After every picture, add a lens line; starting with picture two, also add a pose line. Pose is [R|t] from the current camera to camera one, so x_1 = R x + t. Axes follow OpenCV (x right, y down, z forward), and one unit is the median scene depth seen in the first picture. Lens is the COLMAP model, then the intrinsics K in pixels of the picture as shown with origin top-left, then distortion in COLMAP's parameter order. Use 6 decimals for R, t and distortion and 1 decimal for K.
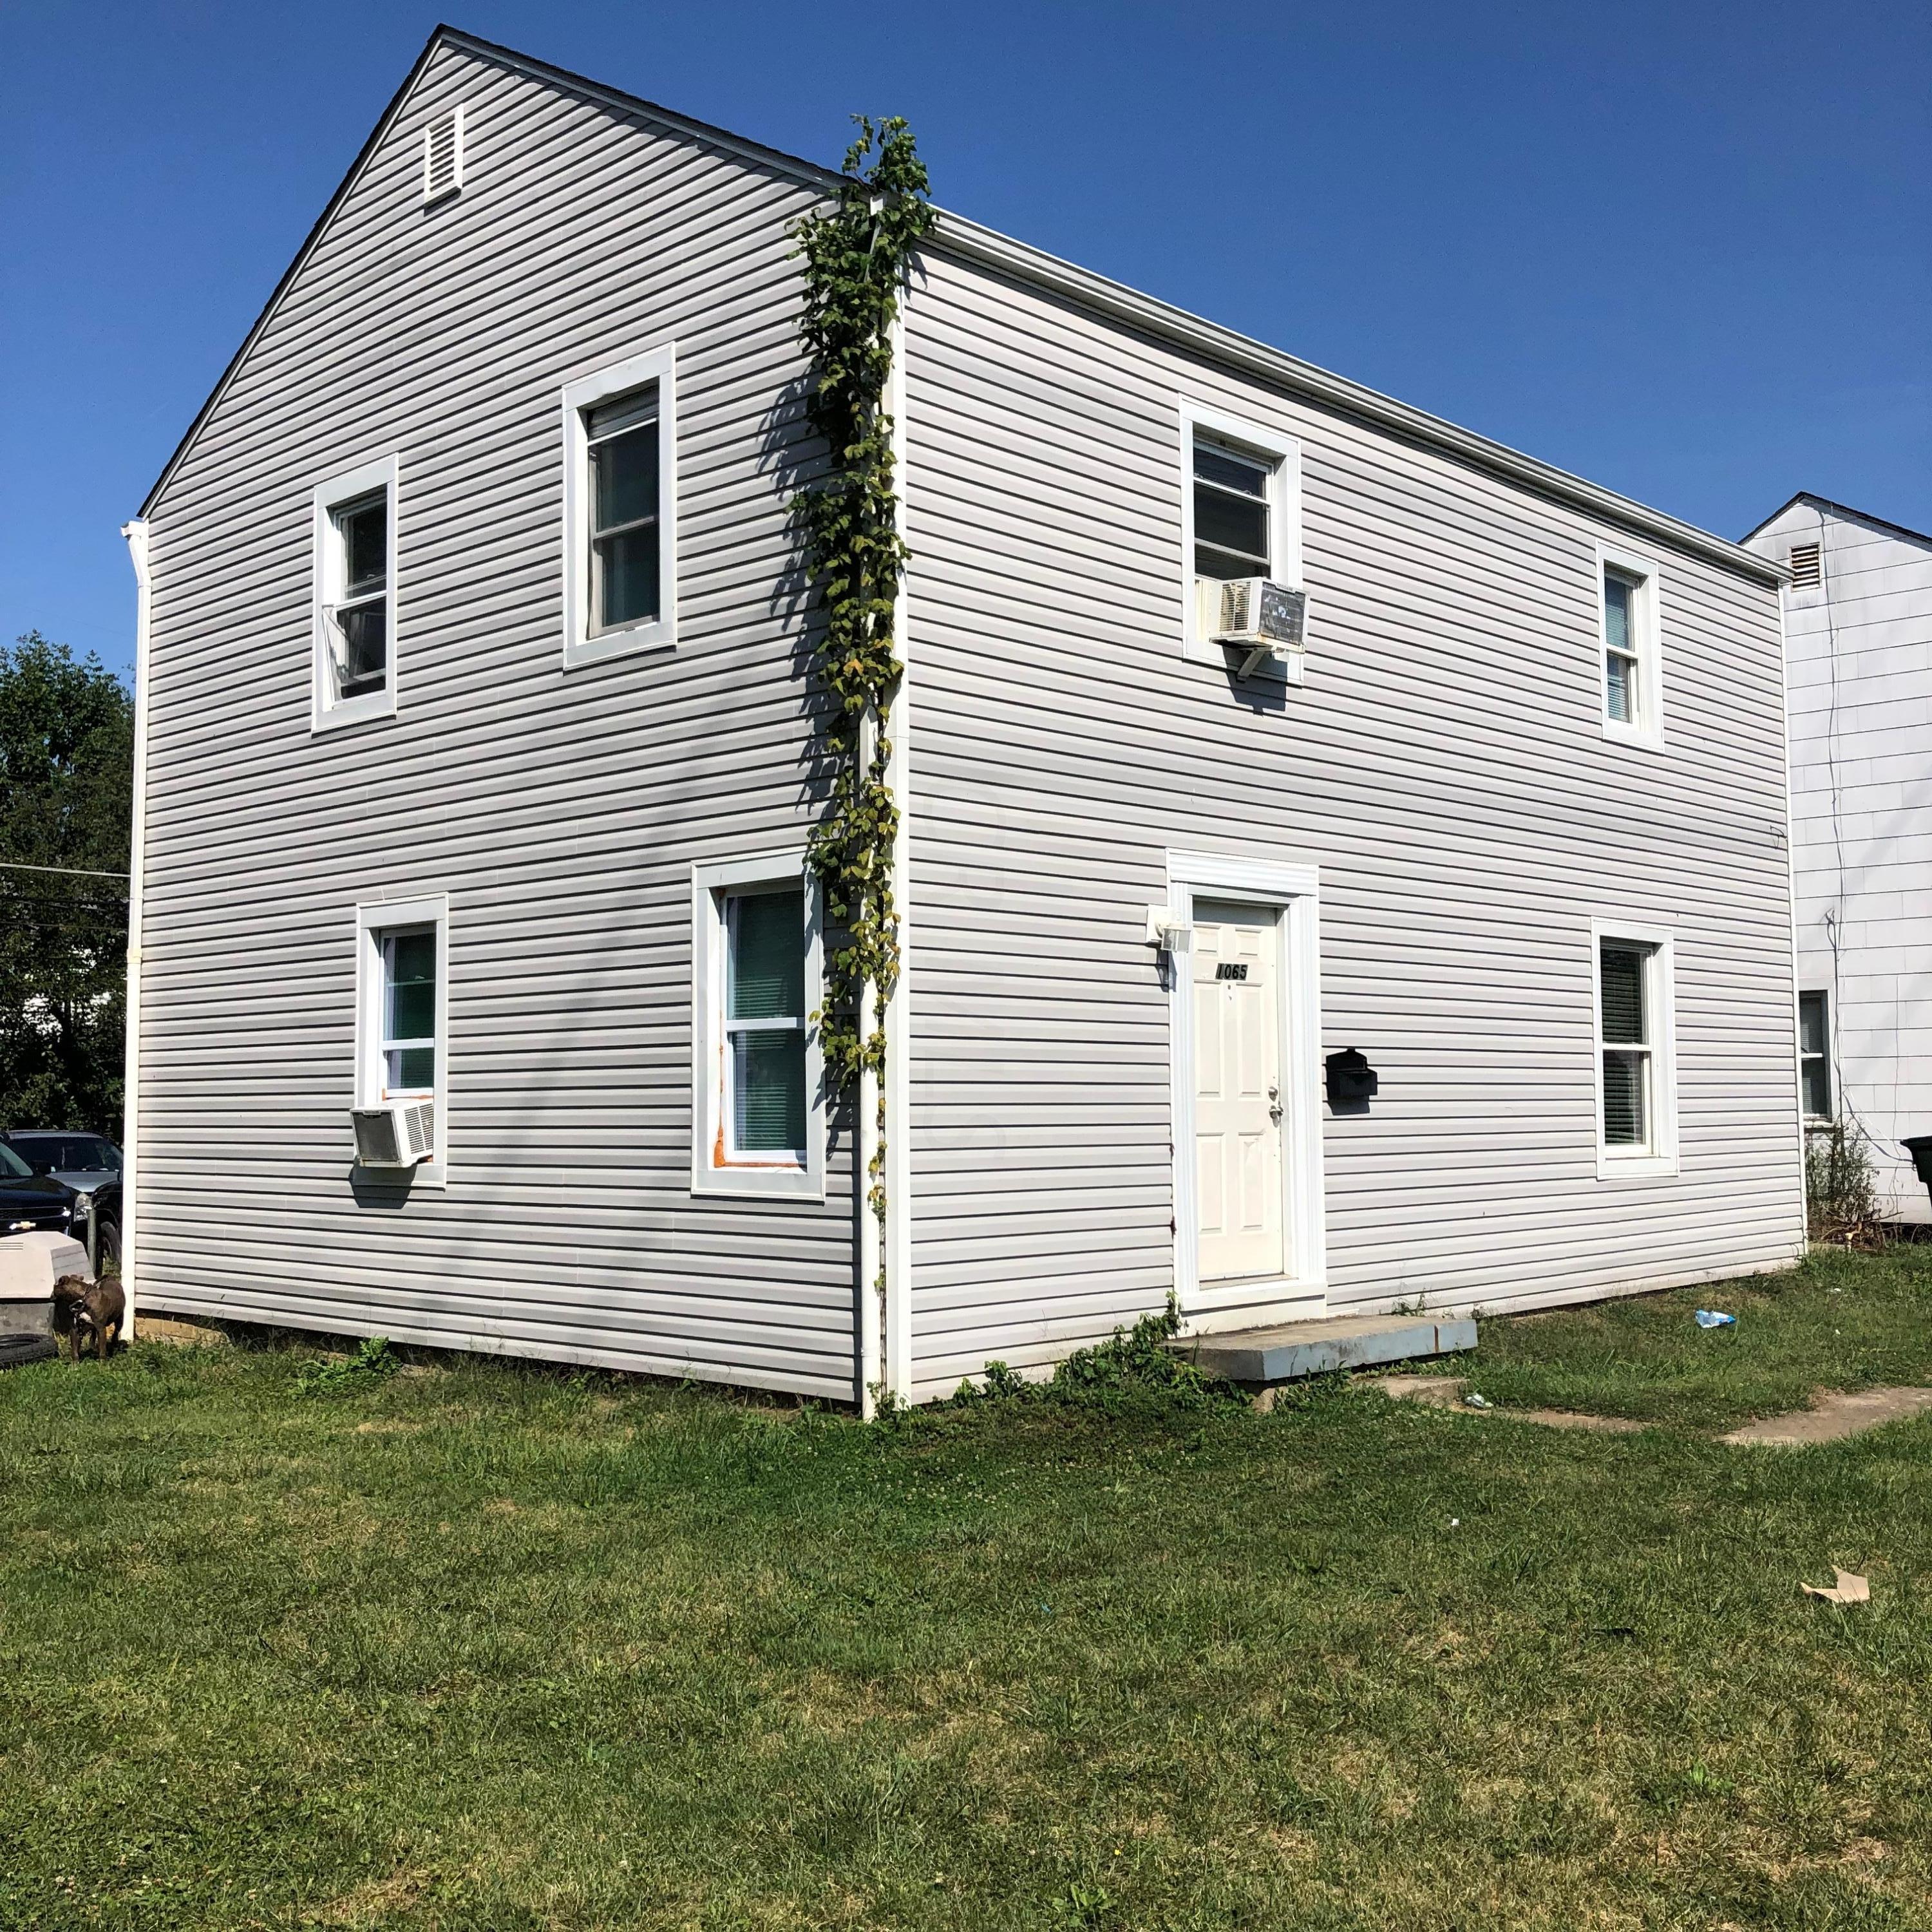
lens RADIAL K [[2114.7, 0, 967.9], [0, 2114.7, 949.7], [0, 0, 1]] dist [0.103857, 0.000000]
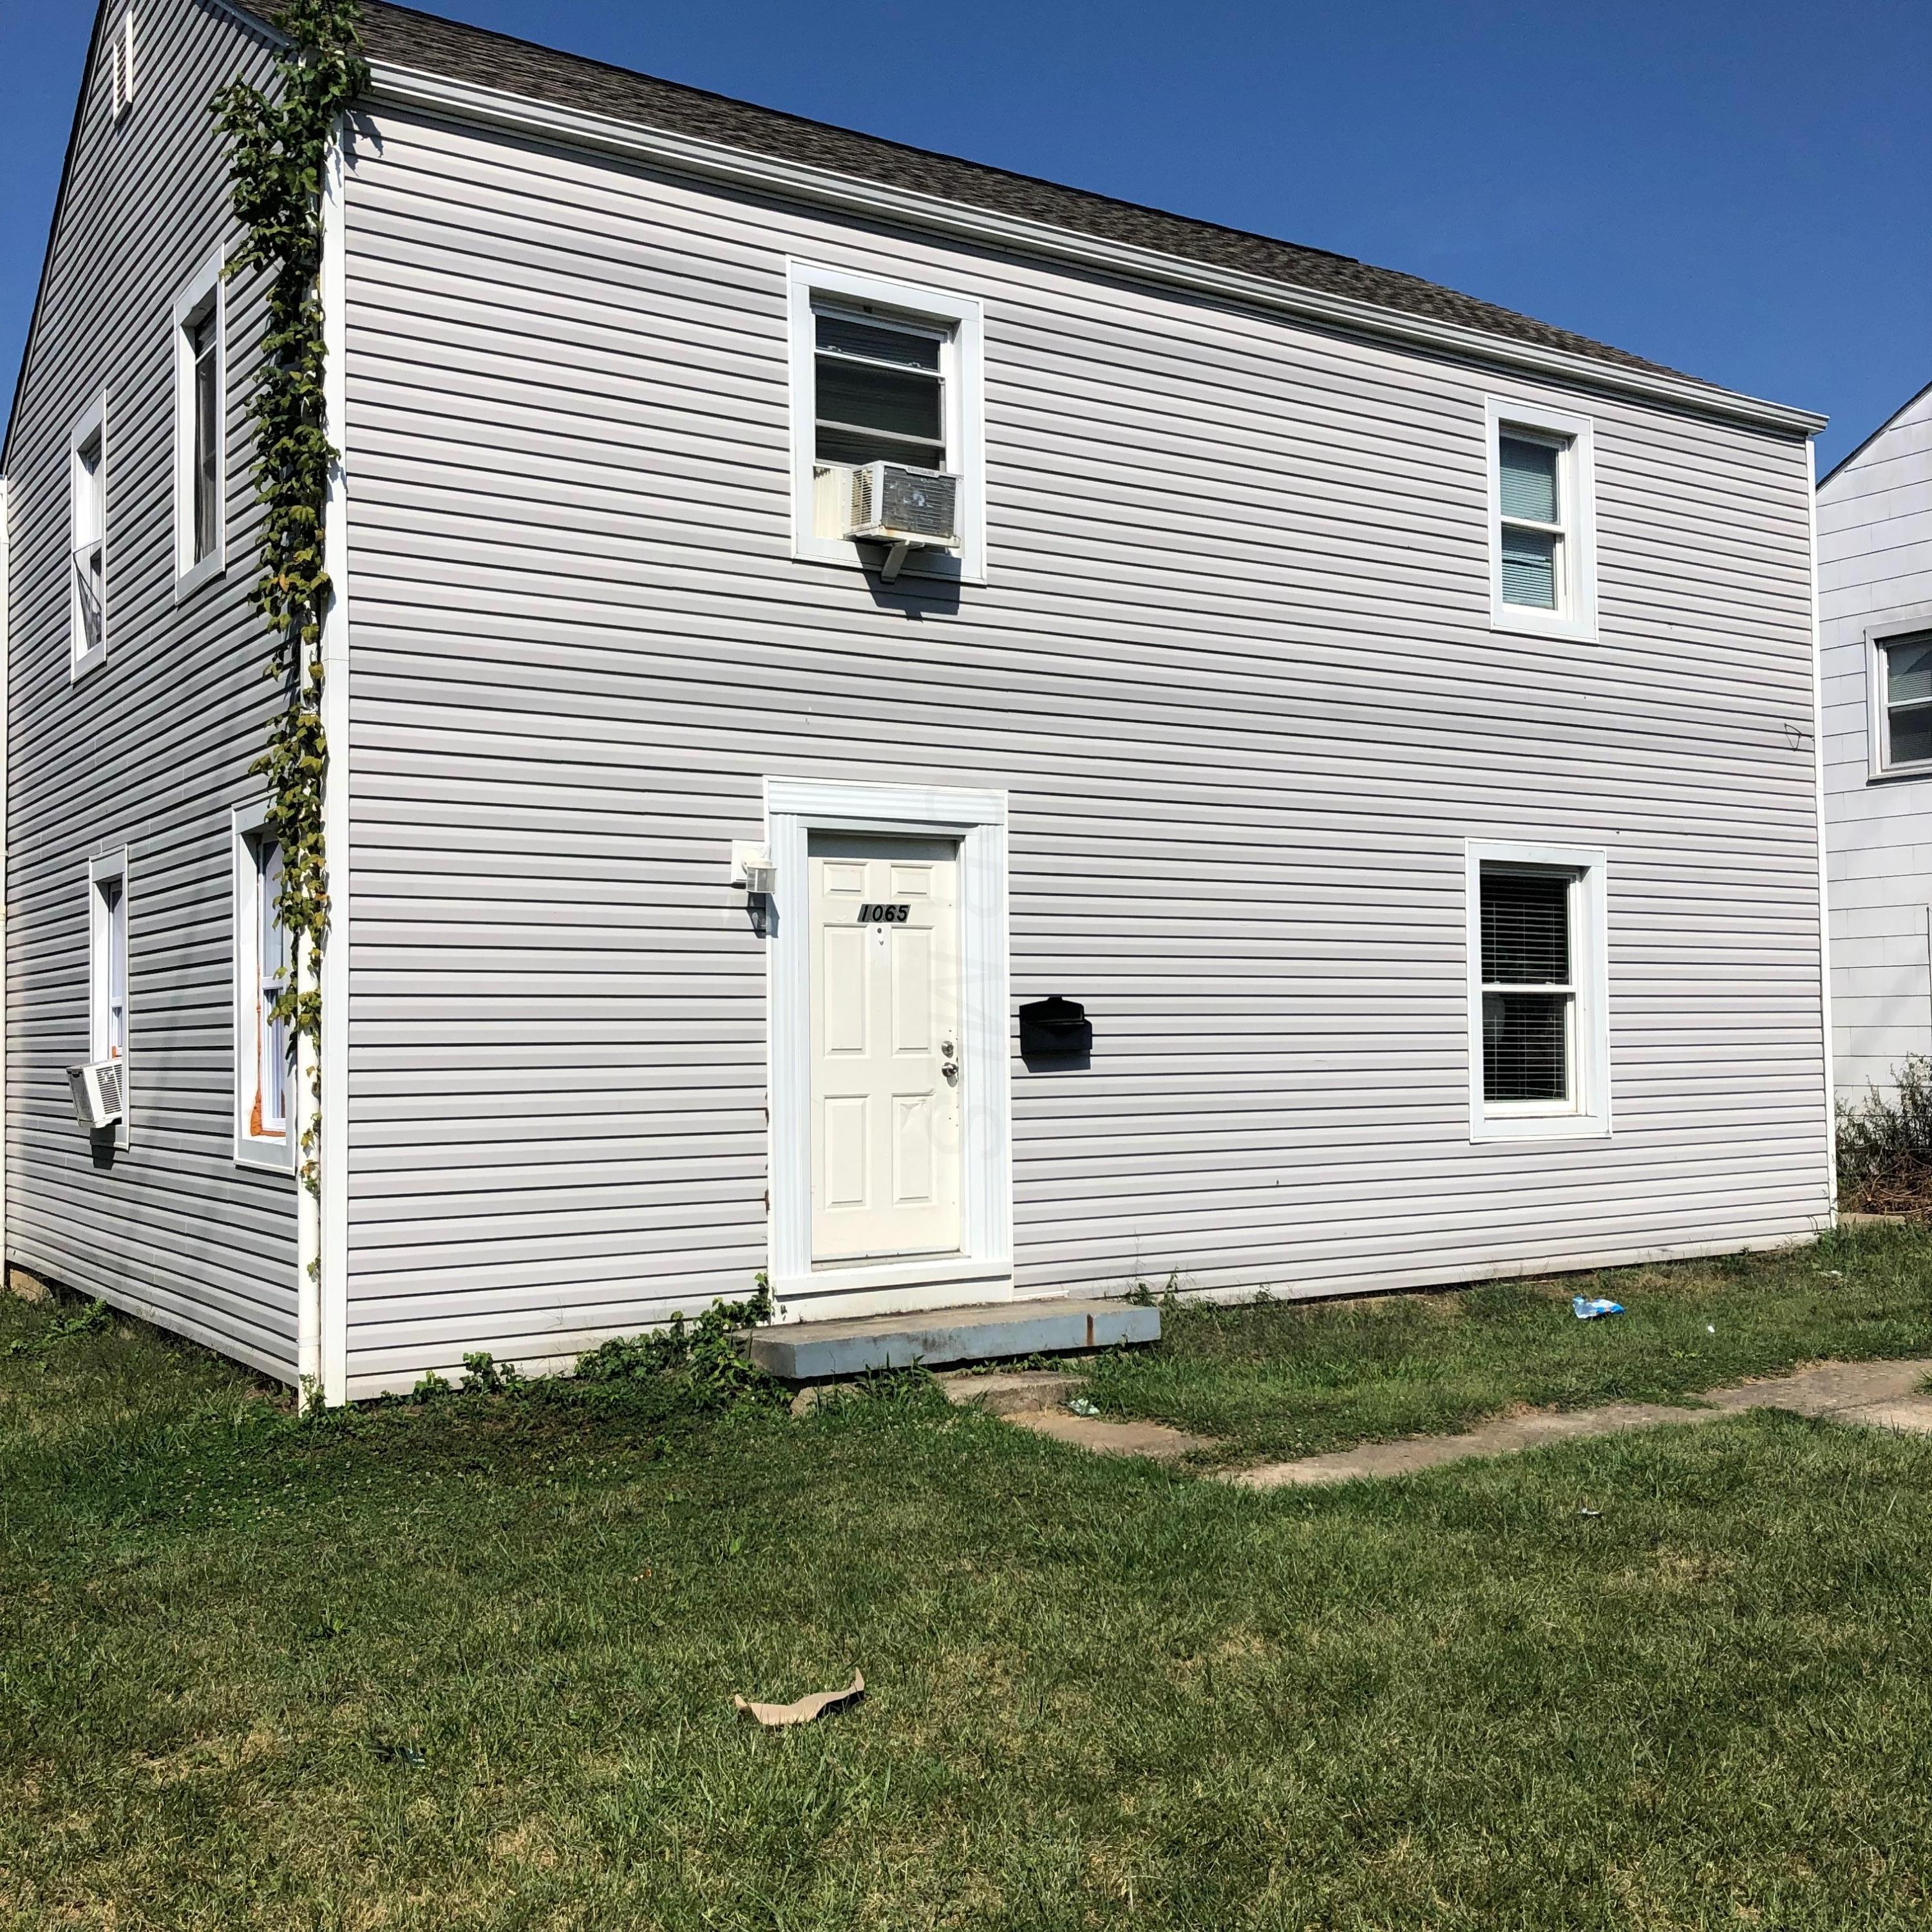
lens RADIAL K [[2114.7, 0, 965.1], [0, 2114.7, 956.4], [0, 0, 1]] dist [0.103857, 0.000000]
pose [[0.973740, -0.013616, -0.227257, 0.358751], [0.021127, 0.999307, 0.030650, 0.002136], [0.226682, -0.034647, 0.973352, 0.145747]]
